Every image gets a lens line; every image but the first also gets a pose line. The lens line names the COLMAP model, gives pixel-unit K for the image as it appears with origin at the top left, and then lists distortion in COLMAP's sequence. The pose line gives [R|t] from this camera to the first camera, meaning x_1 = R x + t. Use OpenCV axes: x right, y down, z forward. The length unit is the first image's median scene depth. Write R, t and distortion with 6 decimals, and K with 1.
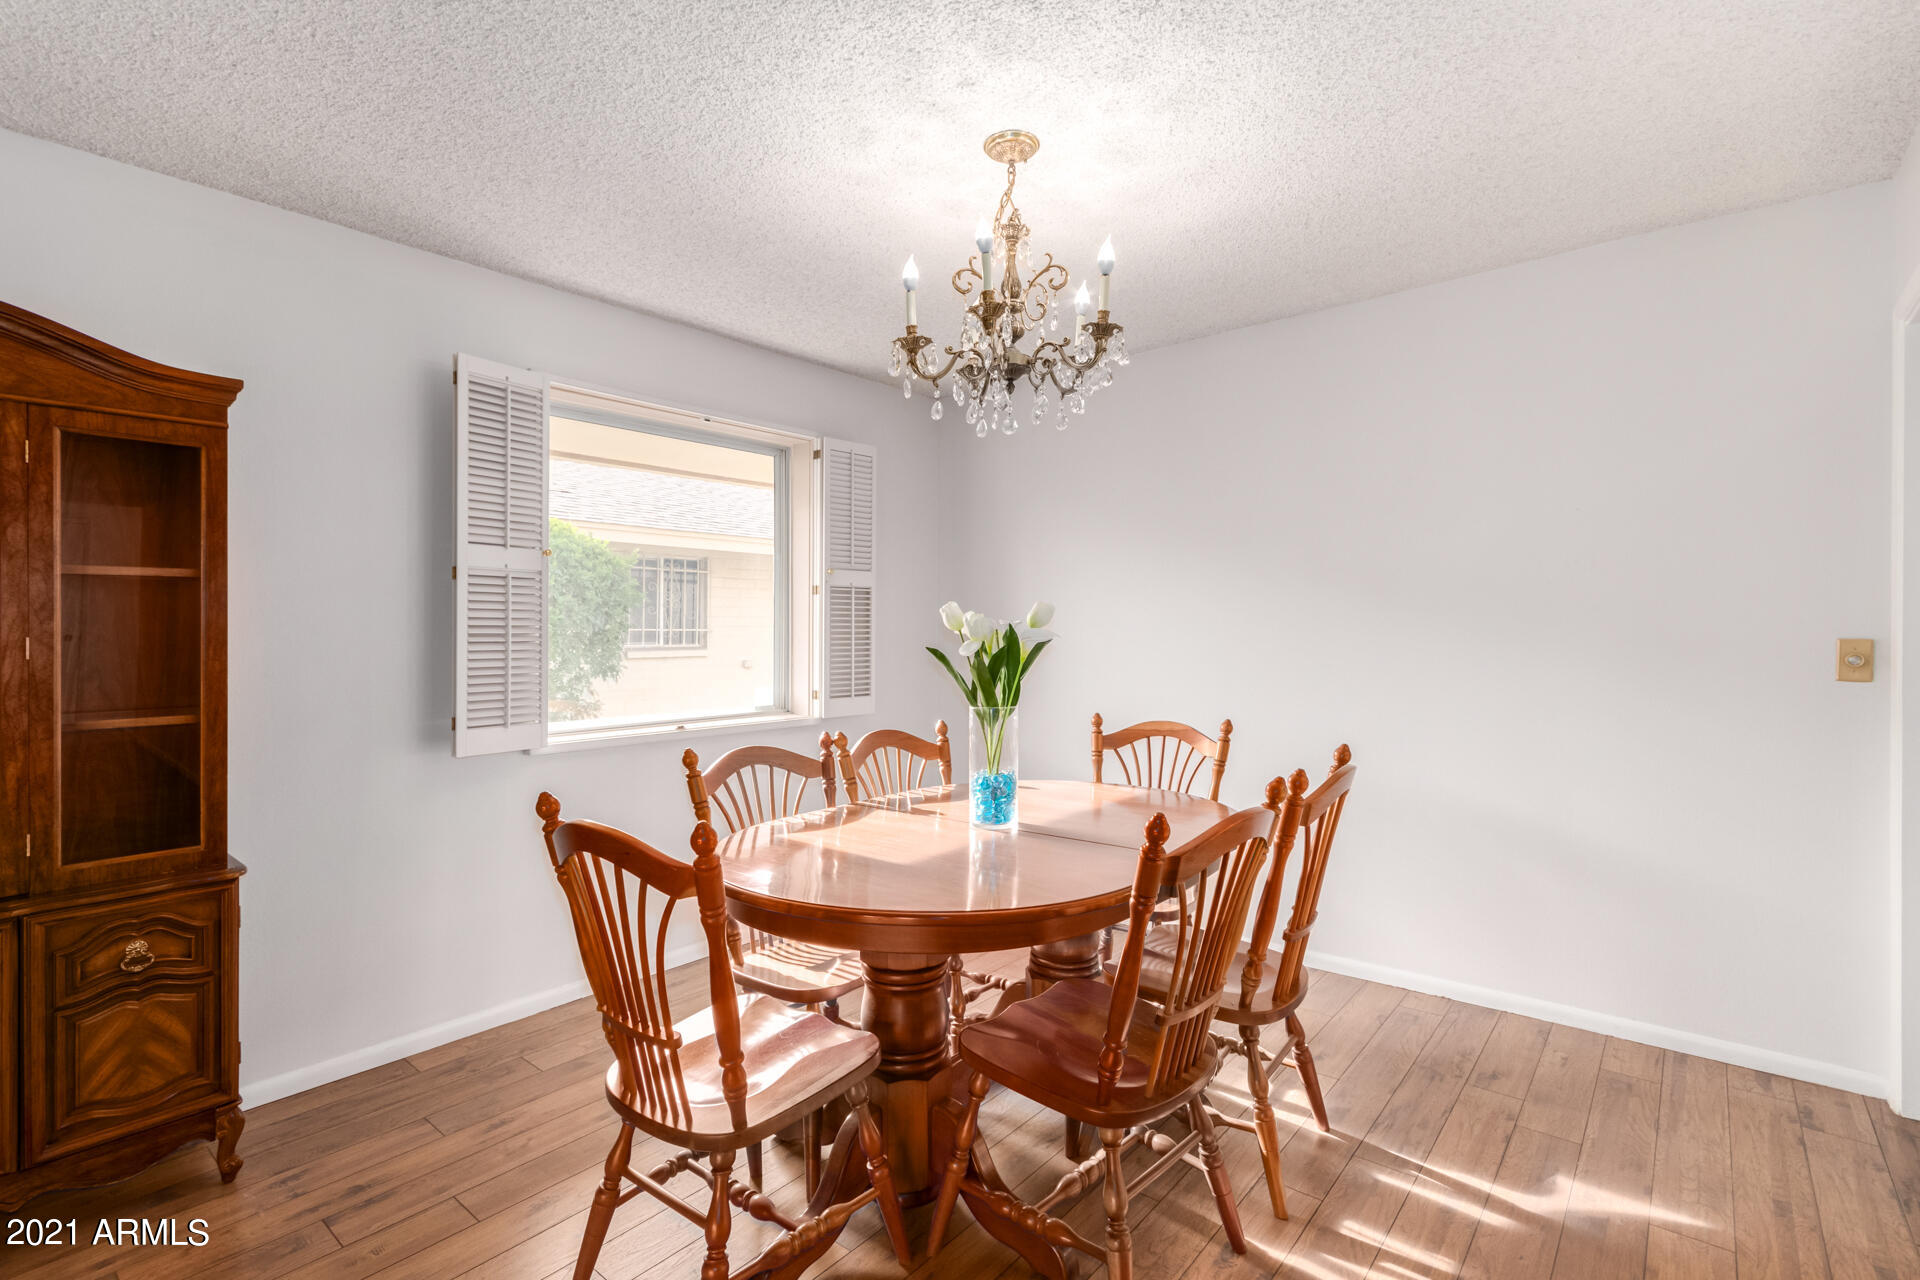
lens RADIAL K [[895.8, 0, 960.0], [0, 895.8, 640.0], [0, 0, 1]] dist [0.001383, -0.000327]
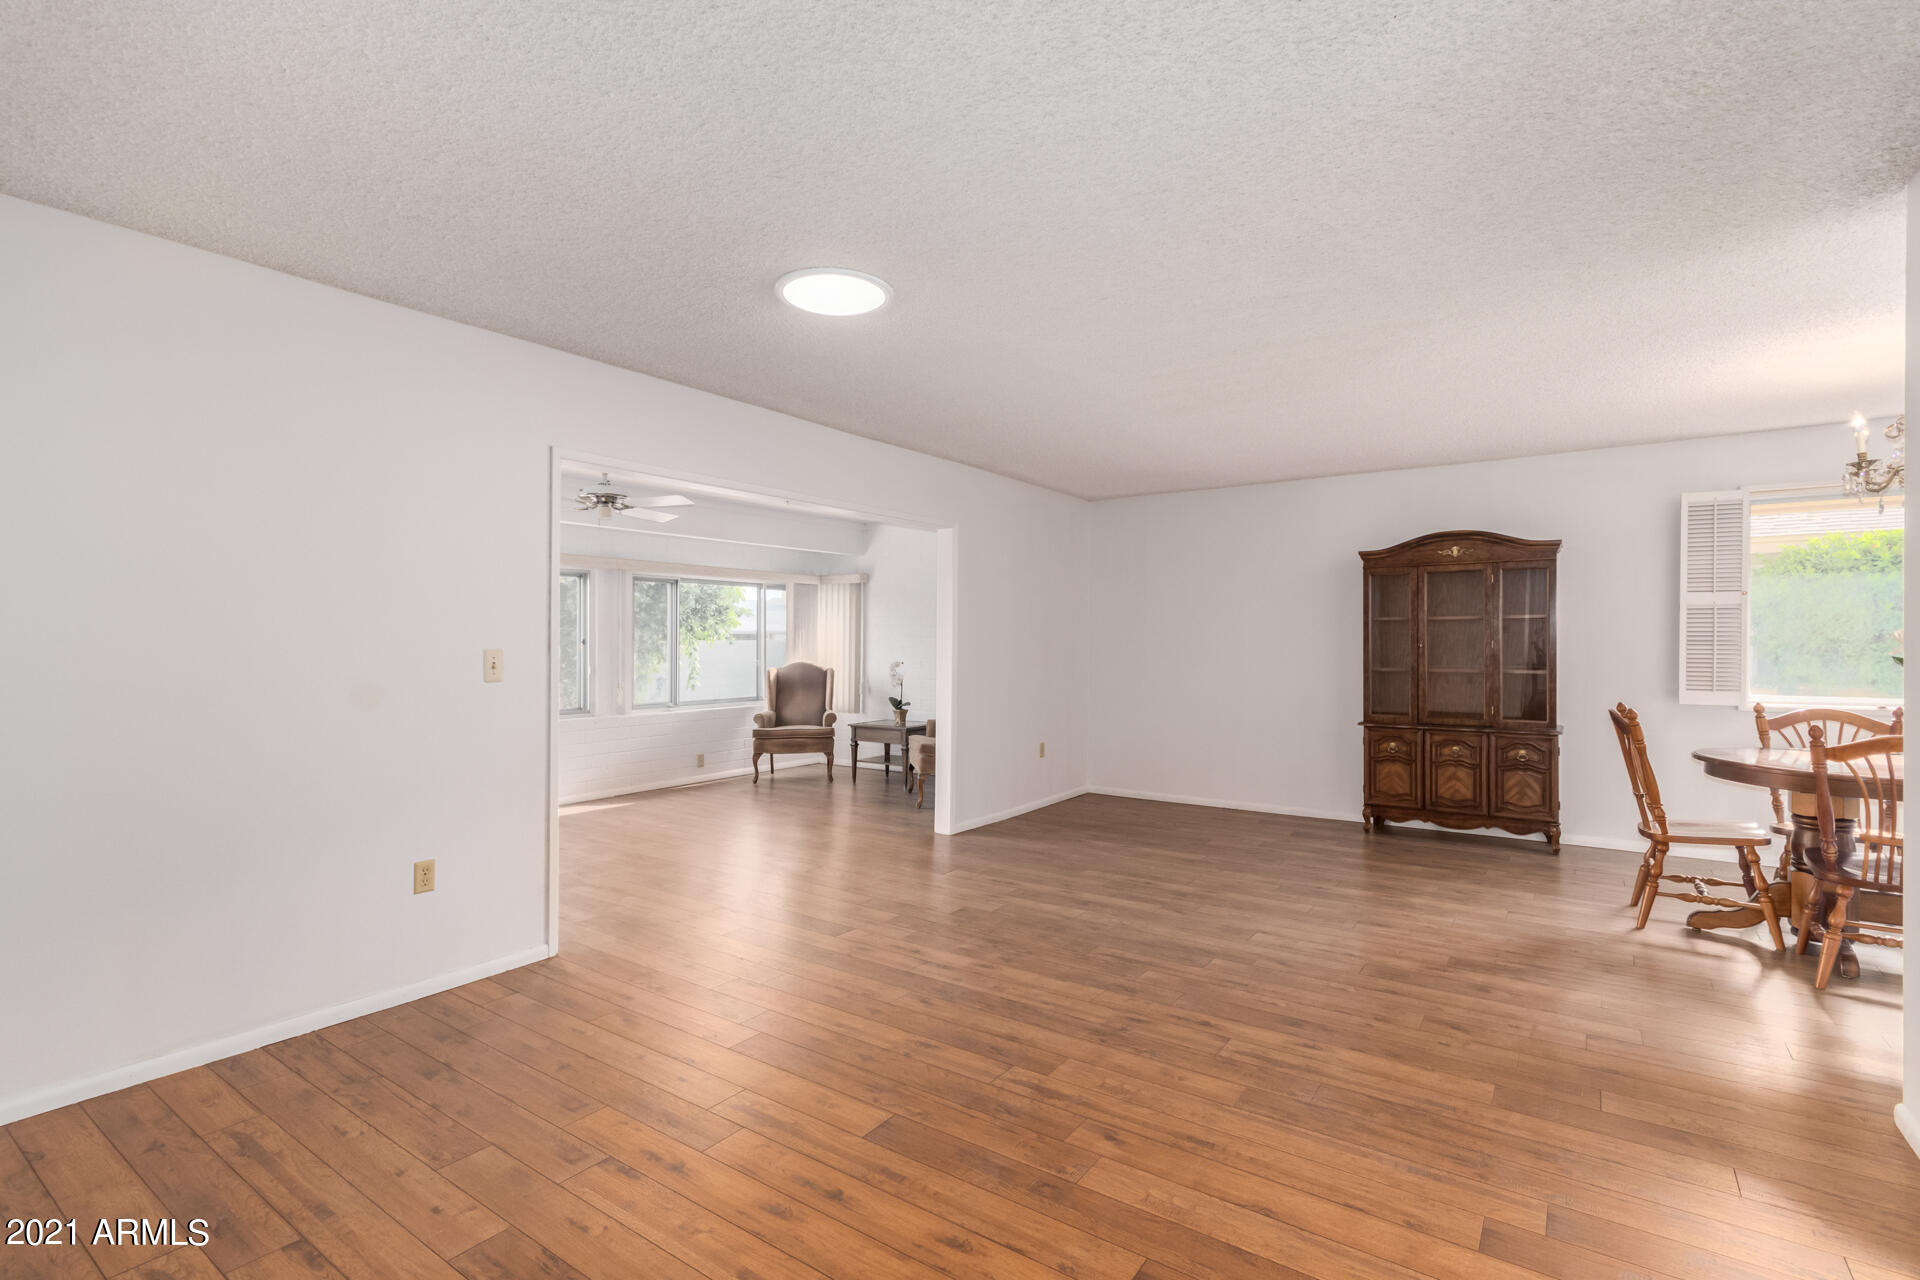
lens RADIAL K [[895.8, 0, 960.0], [0, 895.8, 640.0], [0, 0, 1]] dist [0.001383, -0.000327]
pose [[0.062776, 0.002504, -0.998025, 1.618340], [-0.005482, 0.999983, 0.002164, -0.001664], [0.998013, 0.005335, 0.062788, -0.849976]]
